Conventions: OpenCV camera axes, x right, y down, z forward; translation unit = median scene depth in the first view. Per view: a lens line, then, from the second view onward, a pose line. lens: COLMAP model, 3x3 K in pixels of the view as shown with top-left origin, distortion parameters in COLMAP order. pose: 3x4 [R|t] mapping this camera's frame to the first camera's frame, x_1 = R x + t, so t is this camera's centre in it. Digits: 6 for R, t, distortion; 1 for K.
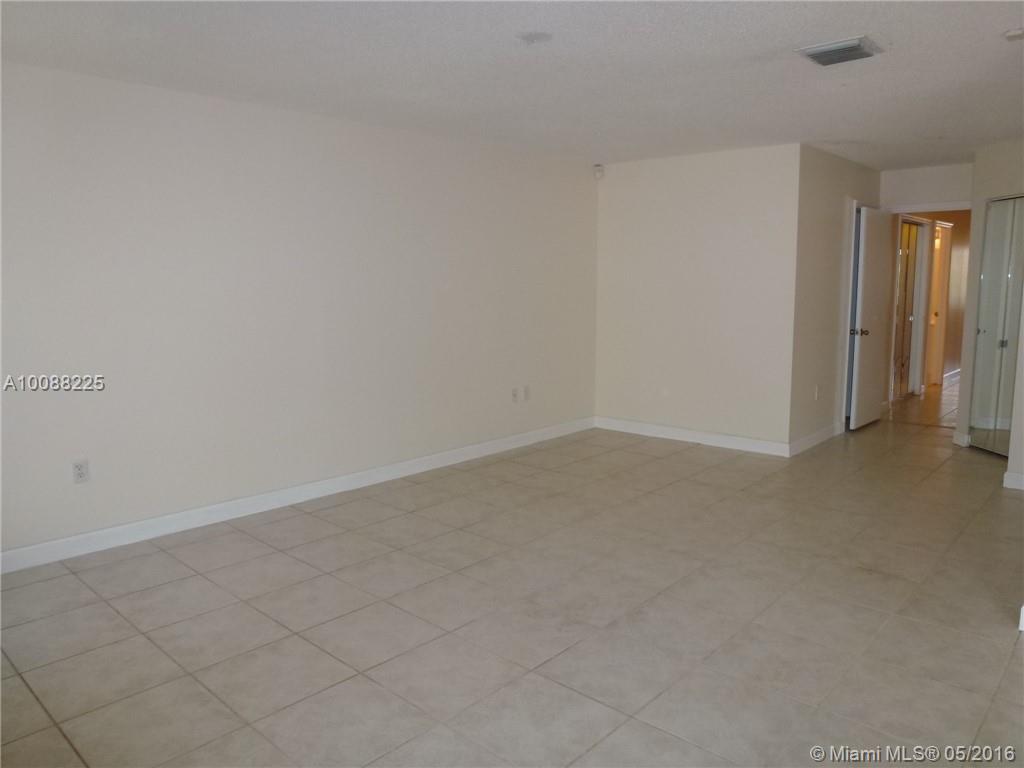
lens RADIAL K [[733.6, 0, 511.6], [0, 733.6, 384.9], [0, 0, 1]] dist [-0.050962, 0.011691]
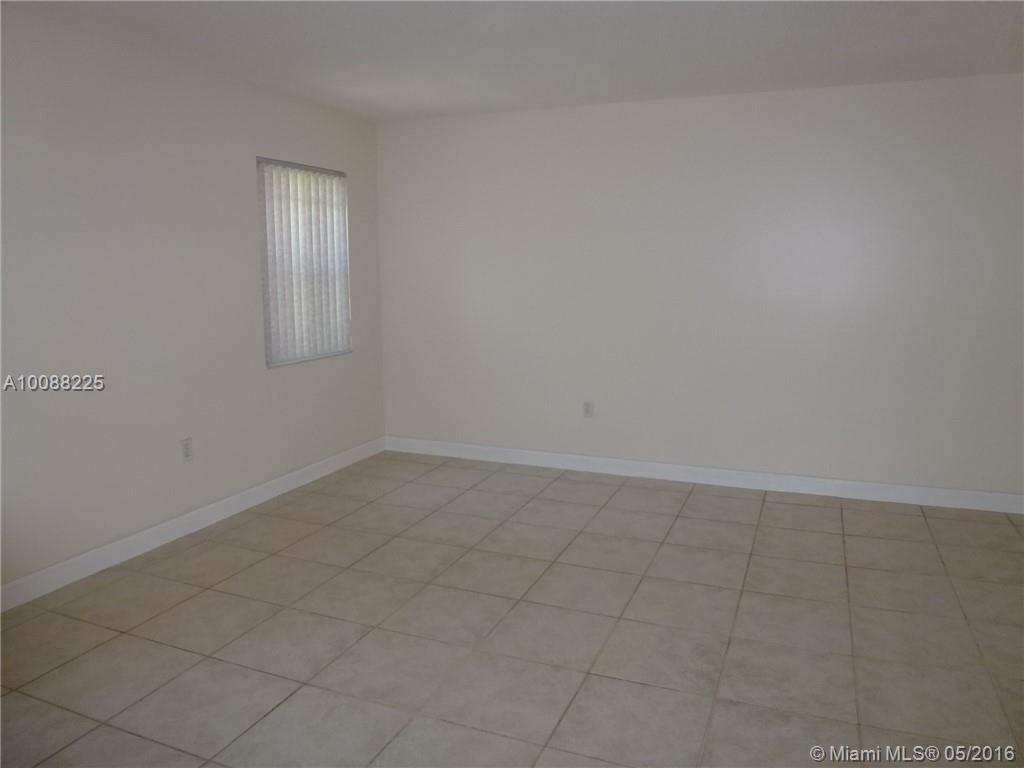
lens RADIAL K [[733.6, 0, 511.5], [0, 733.6, 383.3], [0, 0, 1]] dist [-0.050962, 0.011691]
pose [[0.333802, 0.141631, -0.931942, 0.603788], [-0.123298, 0.986715, 0.105792, -0.051541], [0.934545, 0.079593, 0.346830, 0.397667]]
